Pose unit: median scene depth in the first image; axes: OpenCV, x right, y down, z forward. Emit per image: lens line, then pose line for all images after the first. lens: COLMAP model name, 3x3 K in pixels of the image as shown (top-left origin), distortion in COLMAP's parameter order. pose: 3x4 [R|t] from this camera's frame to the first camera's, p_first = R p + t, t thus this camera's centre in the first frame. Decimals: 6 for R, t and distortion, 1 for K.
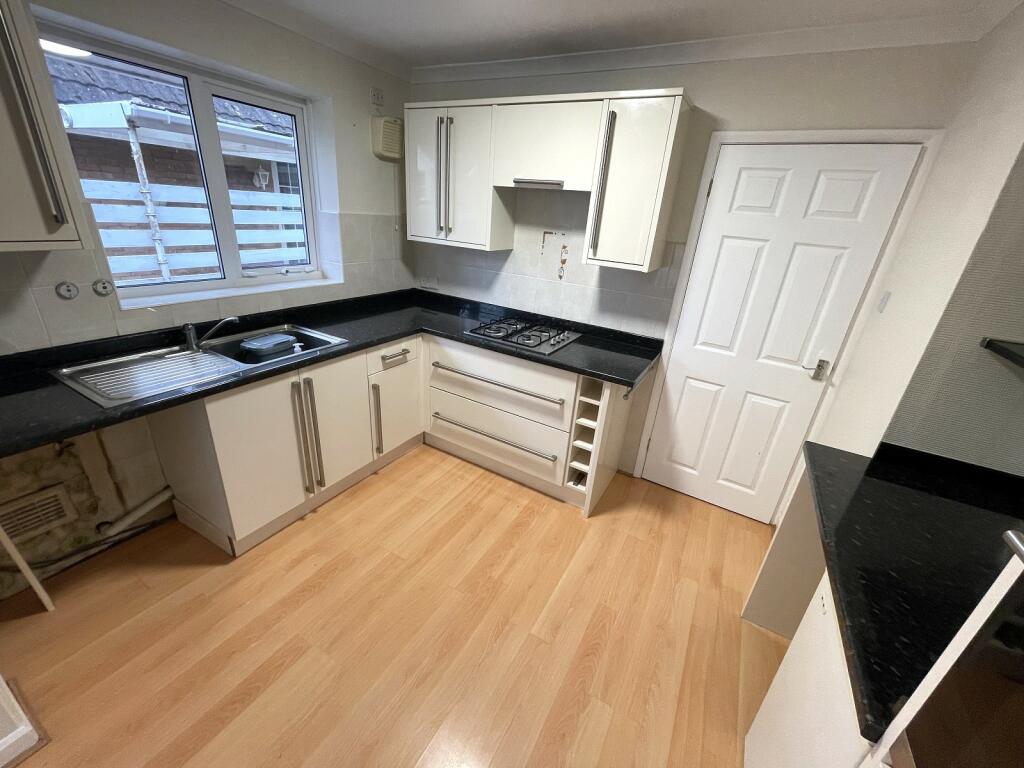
lens RADIAL K [[413.2, 0, 512.0], [0, 413.2, 384.0], [0, 0, 1]] dist [-0.000294, -0.000187]
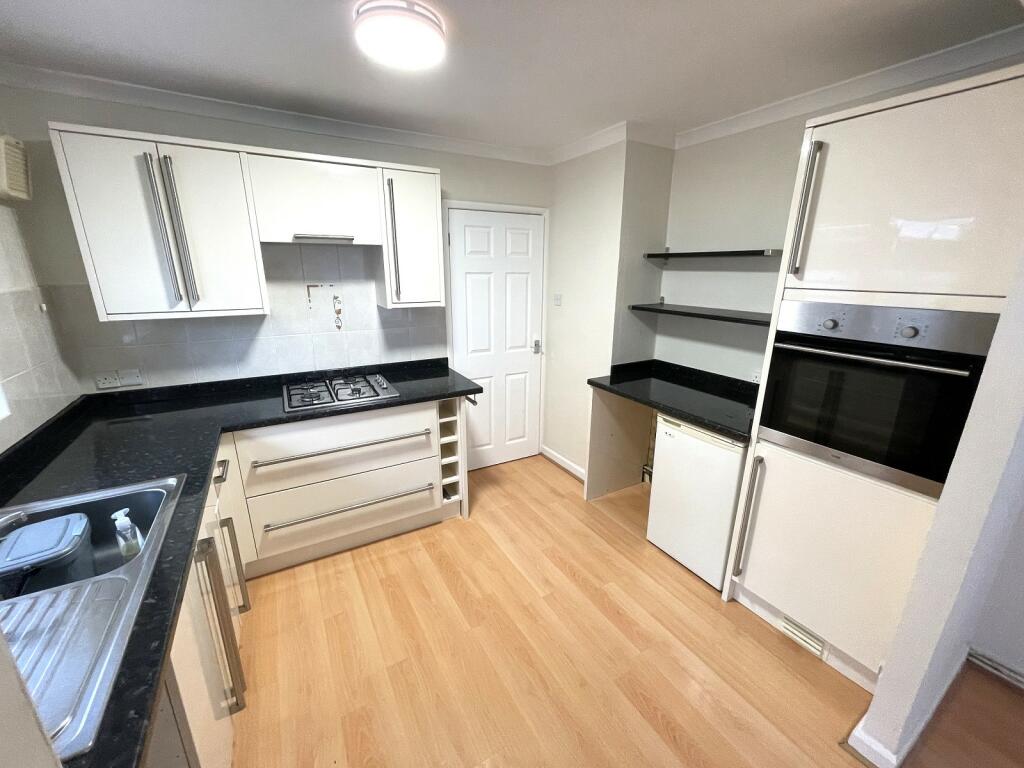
lens RADIAL K [[413.2, 0, 512.0], [0, 413.2, 384.0], [0, 0, 1]] dist [-0.000294, -0.000187]
pose [[0.501029, -0.306242, 0.809436, -0.572829], [0.367176, 0.922167, 0.121616, -0.114886], [-0.783678, 0.236272, 0.574477, 0.159761]]
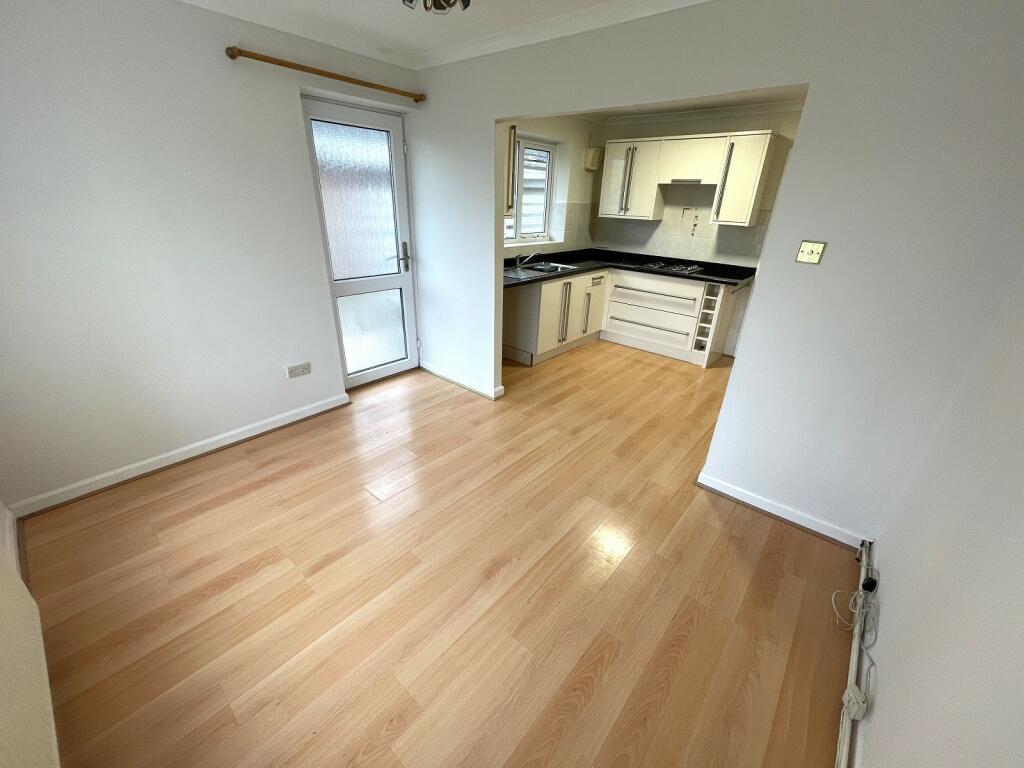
lens RADIAL K [[413.2, 0, 512.0], [0, 413.2, 384.0], [0, 0, 1]] dist [-0.000294, -0.000187]
pose [[0.980378, 0.038736, -0.193285, -0.288924], [-0.035400, 0.999159, 0.020686, 0.386964], [0.193924, -0.013438, 0.980924, -0.918876]]
